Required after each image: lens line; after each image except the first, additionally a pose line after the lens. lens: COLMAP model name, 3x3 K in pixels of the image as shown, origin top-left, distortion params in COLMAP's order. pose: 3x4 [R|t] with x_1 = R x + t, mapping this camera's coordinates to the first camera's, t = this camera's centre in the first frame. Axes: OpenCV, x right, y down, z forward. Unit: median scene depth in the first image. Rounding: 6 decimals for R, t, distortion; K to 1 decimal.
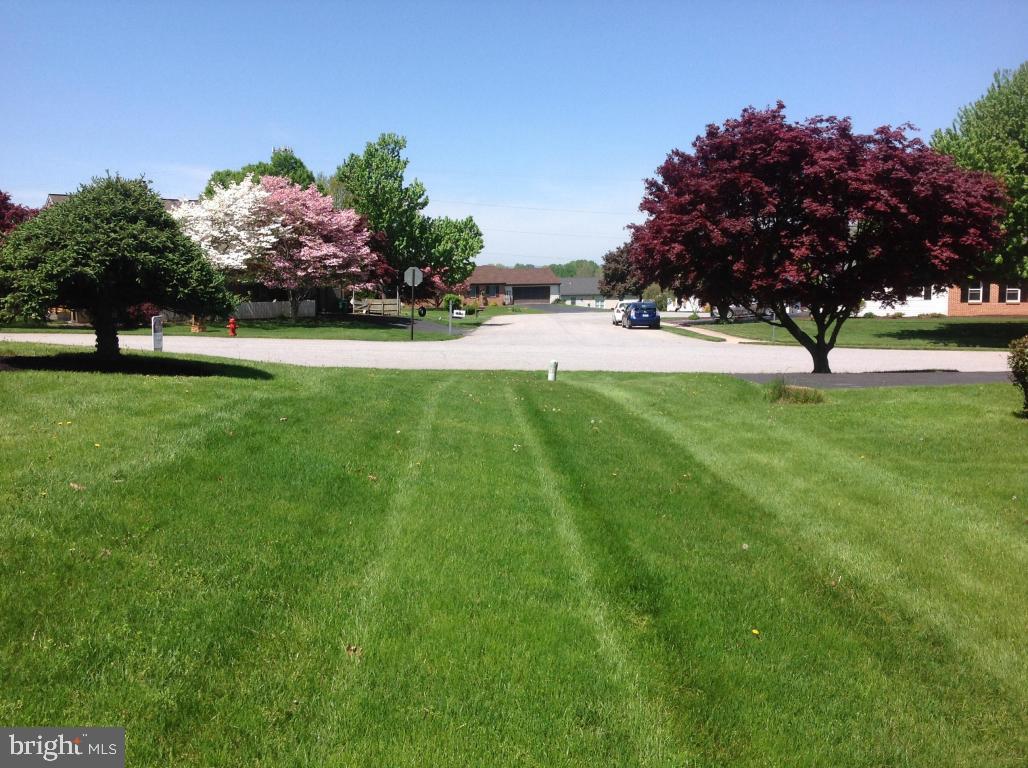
lens RADIAL K [[965.2, 0, 528.5], [0, 965.2, 380.4], [0, 0, 1]] dist [0.159846, -0.296852]
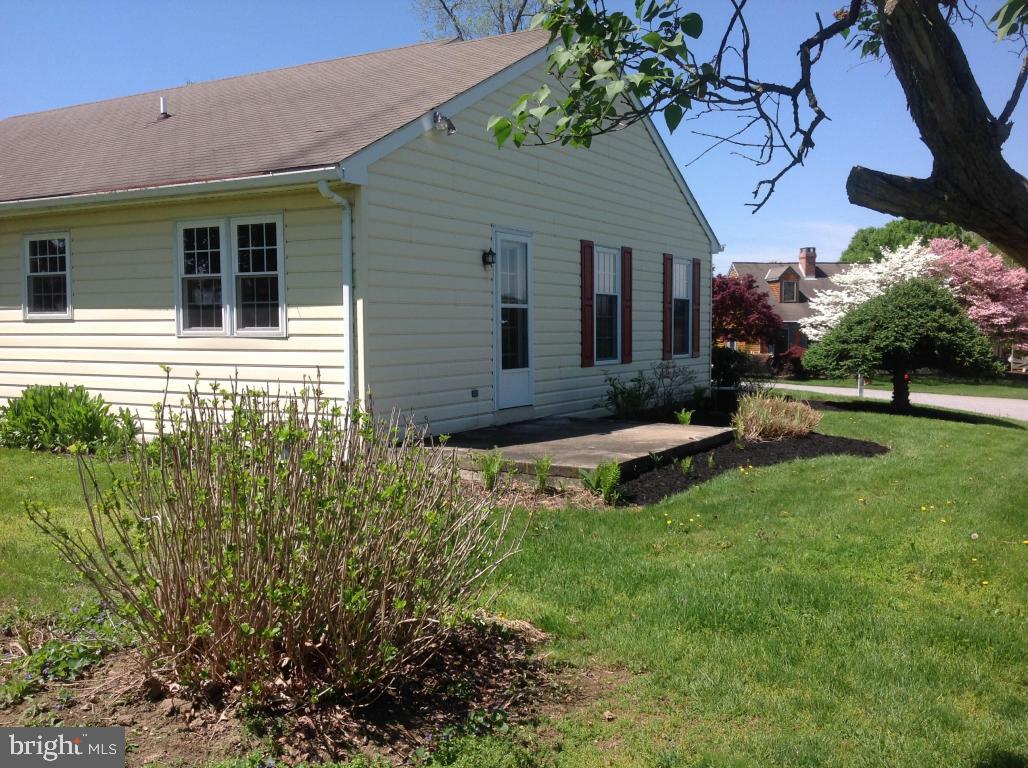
lens RADIAL K [[965.2, 0, 528.5], [0, 965.2, 380.4], [0, 0, 1]] dist [0.159846, -0.296852]
pose [[0.820116, 0.045901, -0.570354, -0.017863], [-0.075208, 0.996777, -0.027924, 0.004767], [0.567234, 0.065796, 0.820924, -0.109816]]
